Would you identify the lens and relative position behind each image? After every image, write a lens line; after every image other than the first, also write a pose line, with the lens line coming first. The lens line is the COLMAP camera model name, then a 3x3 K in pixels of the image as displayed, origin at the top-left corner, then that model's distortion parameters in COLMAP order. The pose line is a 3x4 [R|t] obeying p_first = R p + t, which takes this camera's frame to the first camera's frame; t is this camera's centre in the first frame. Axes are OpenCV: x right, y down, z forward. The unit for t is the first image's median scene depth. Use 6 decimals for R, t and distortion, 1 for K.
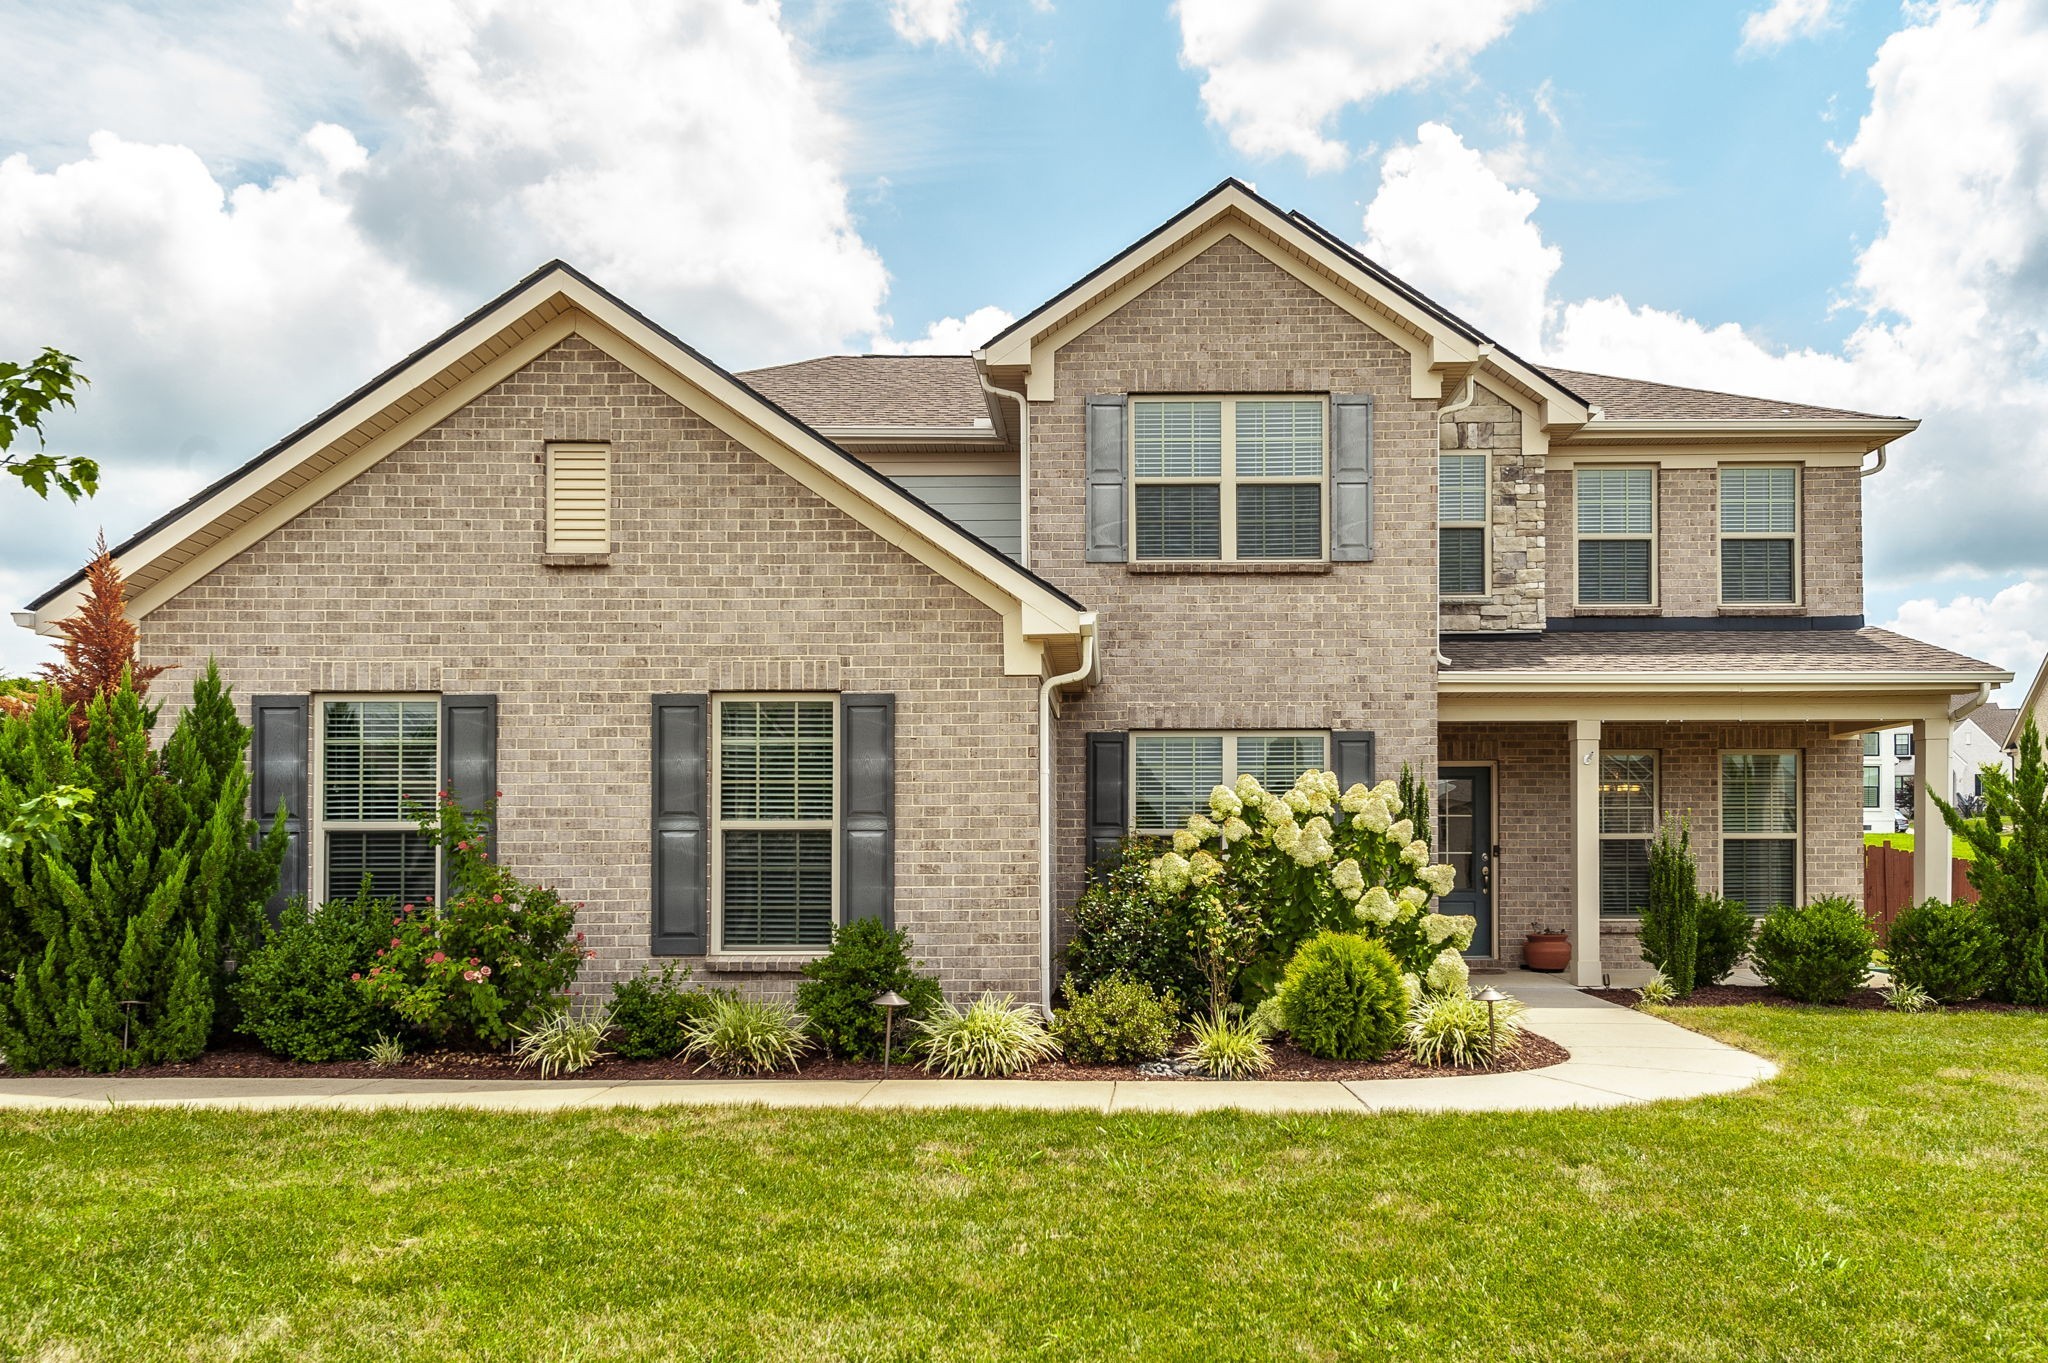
lens RADIAL K [[1441.7, 0, 1024.0], [0, 1441.7, 848.2], [0, 0, 1]] dist [0.001620, -0.000901]
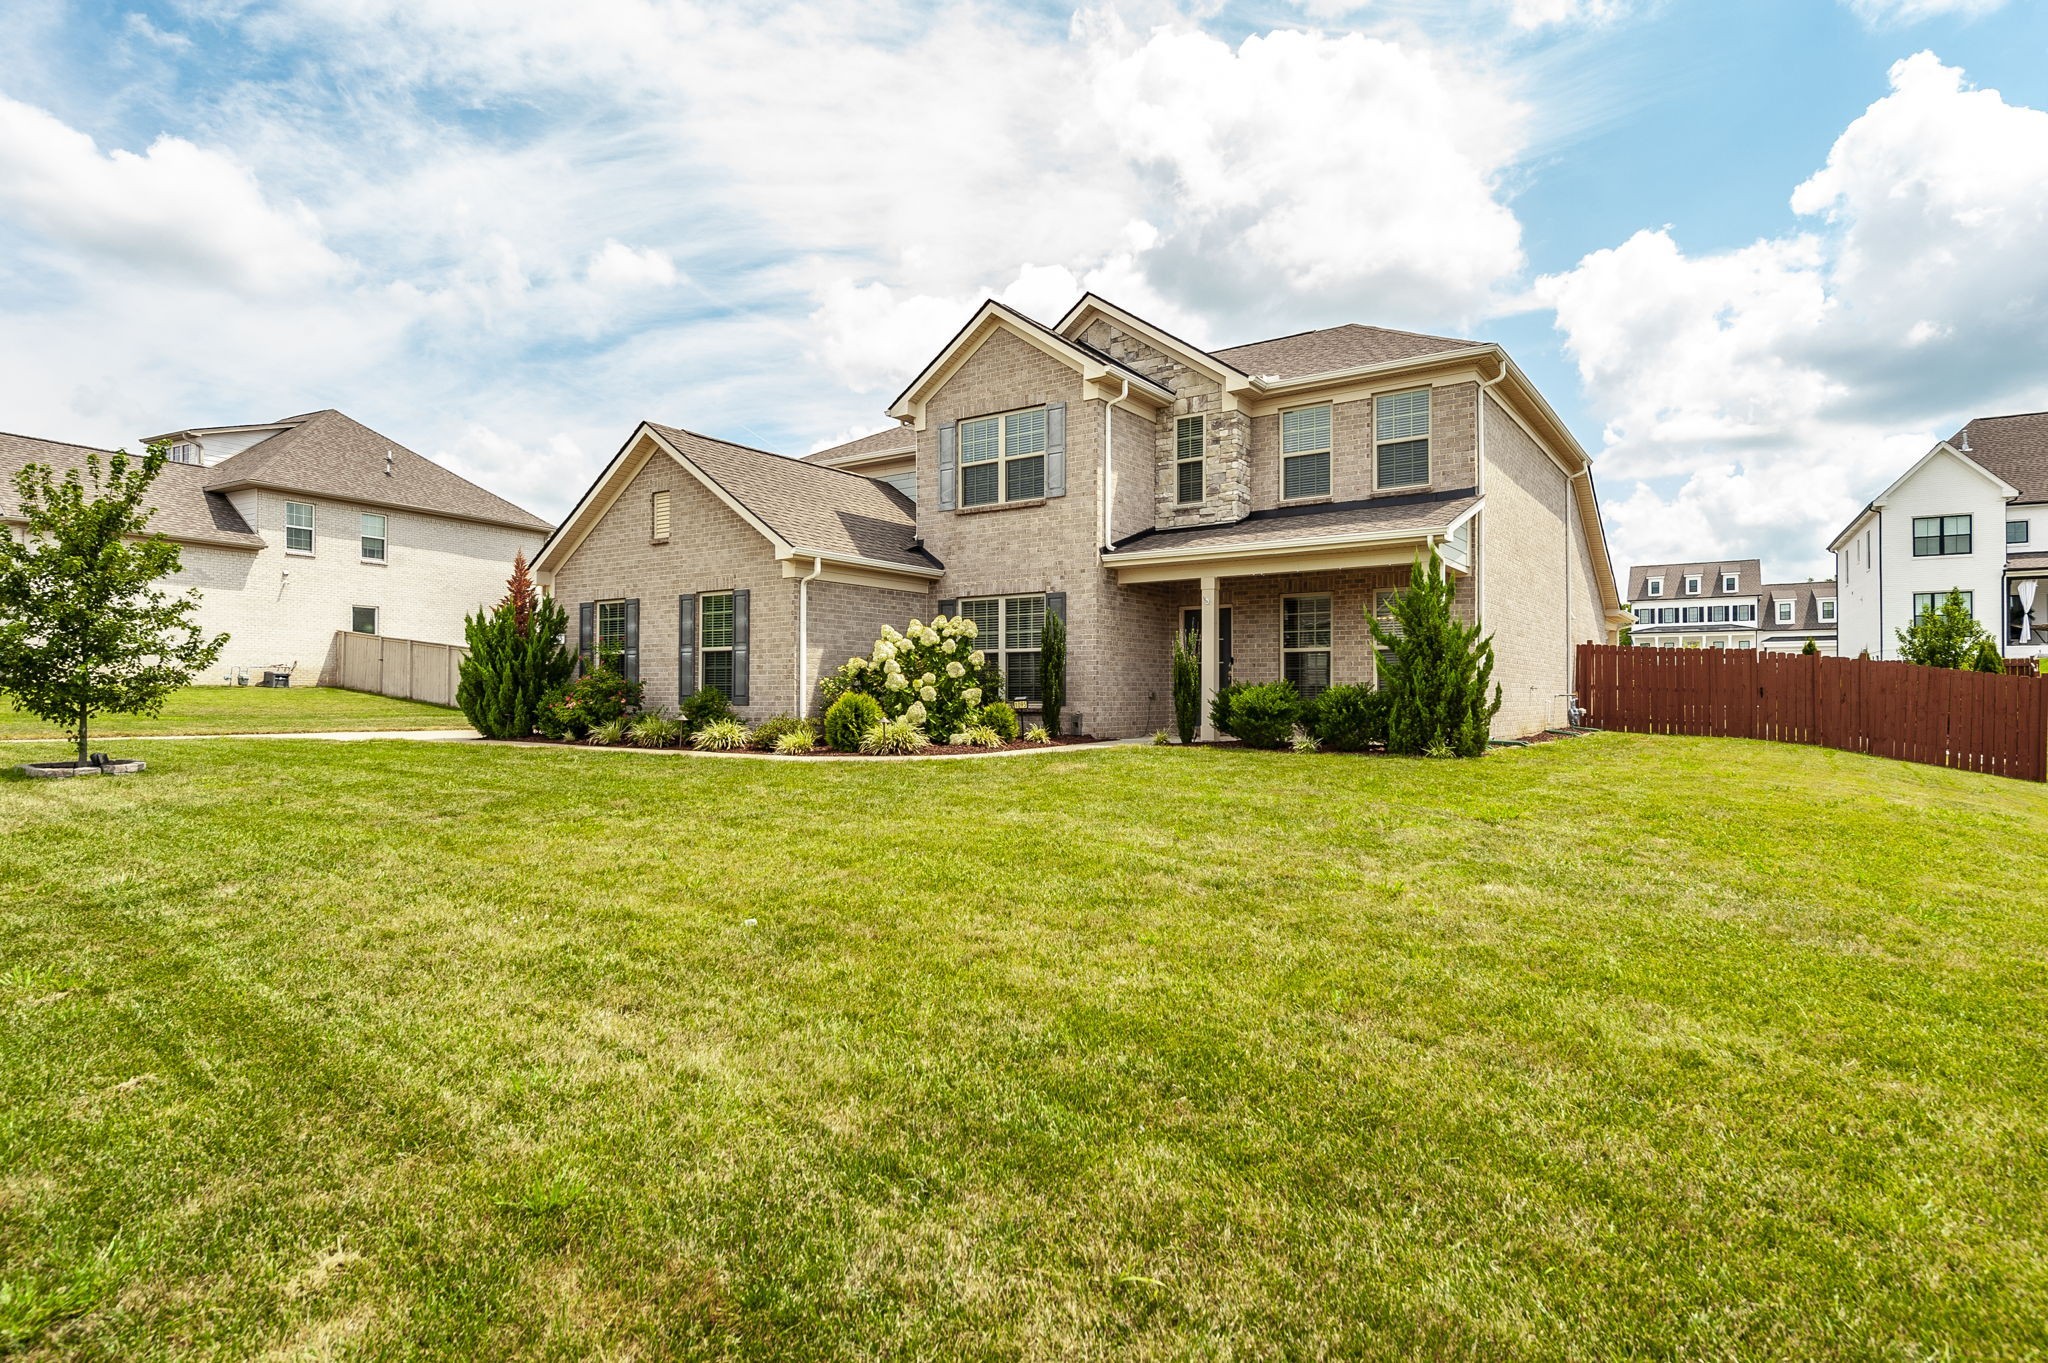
lens RADIAL K [[1060.8, 0, 1024.0], [0, 1060.8, 681.5], [0, 0, 1]] dist [0.004634, -0.000402]
pose [[0.832134, -0.005152, -0.554551, 0.918880], [0.000846, 0.999967, -0.008021, 0.039053], [0.554574, 0.006205, 0.832111, -0.108900]]
